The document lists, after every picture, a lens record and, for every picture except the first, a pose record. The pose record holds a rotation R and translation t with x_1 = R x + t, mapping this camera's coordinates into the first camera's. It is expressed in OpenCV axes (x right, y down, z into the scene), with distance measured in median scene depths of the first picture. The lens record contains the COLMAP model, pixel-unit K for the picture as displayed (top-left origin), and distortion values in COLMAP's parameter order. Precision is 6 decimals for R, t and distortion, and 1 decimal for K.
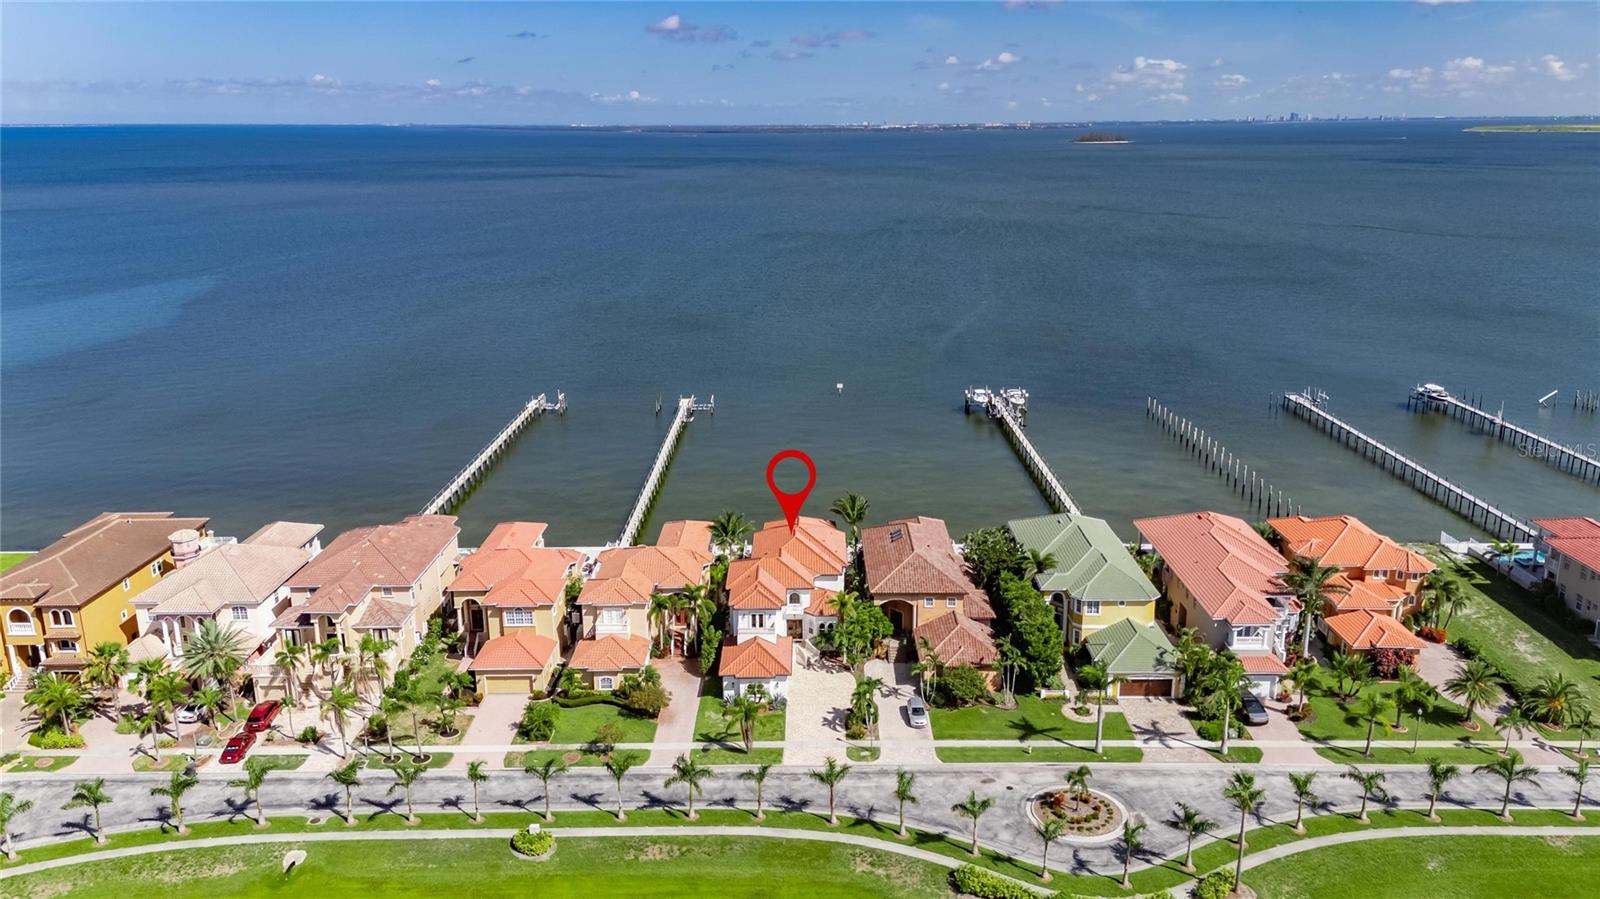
lens RADIAL K [[1174.0, 0, 800.0], [0, 1174.0, 449.5], [0, 0, 1]] dist [0.059018, -0.046788]
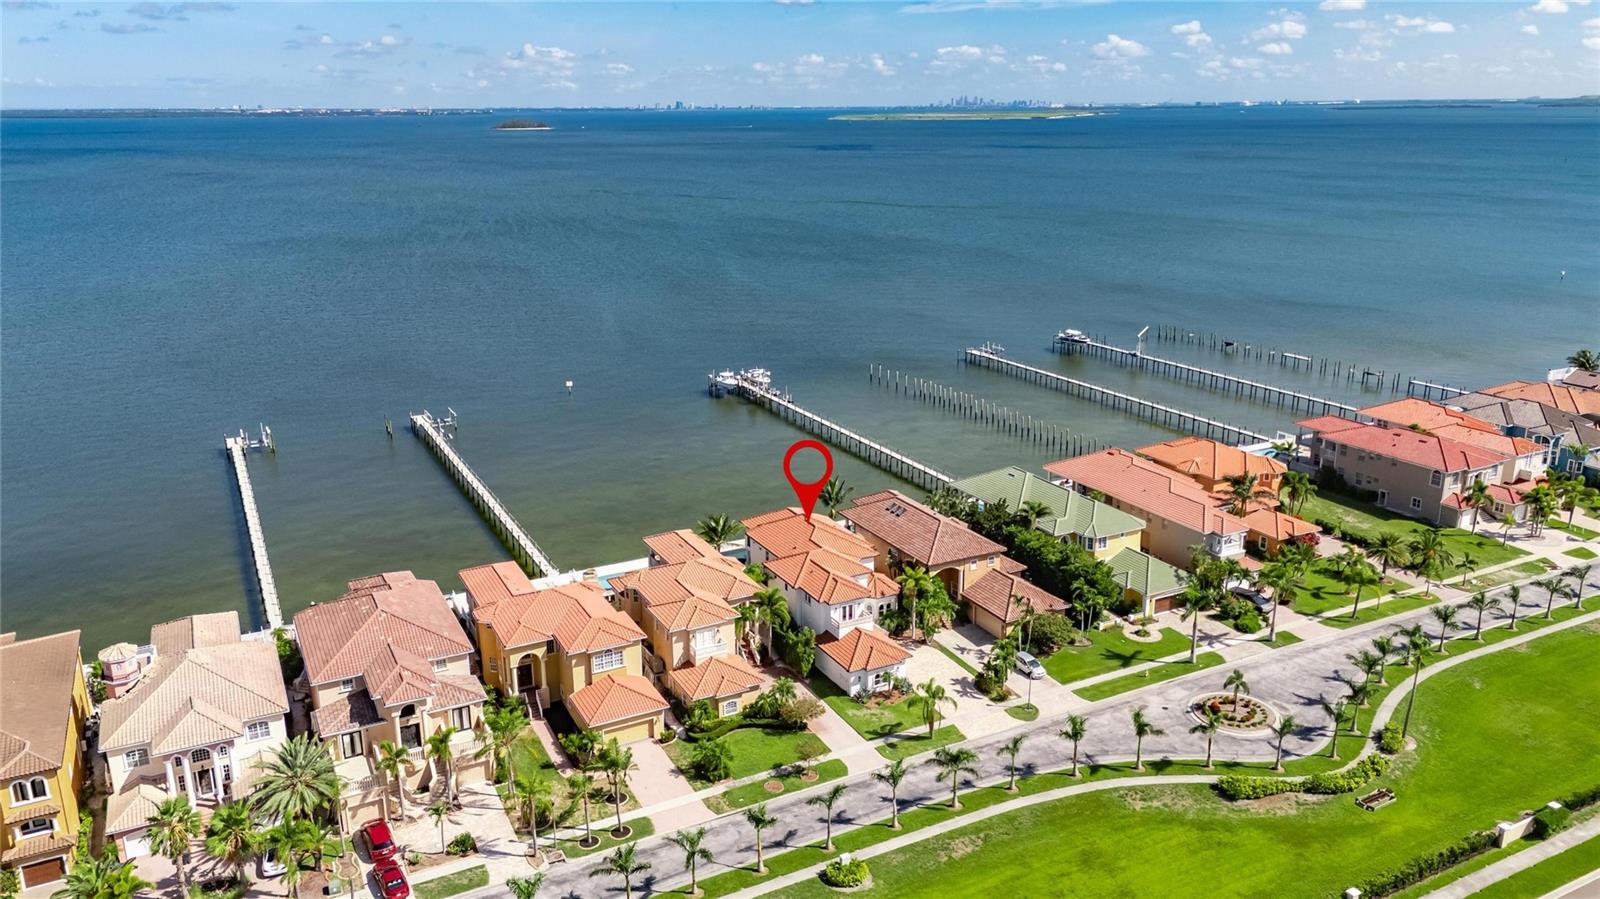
lens RADIAL K [[1174.0, 0, 800.0], [0, 1174.0, 449.5], [0, 0, 1]] dist [0.059018, -0.046788]
pose [[0.885205, -0.130473, 0.446529, -0.498449], [0.125686, 0.991244, 0.040475, -0.035149], [-0.447900, 0.020294, 0.893853, 0.133457]]
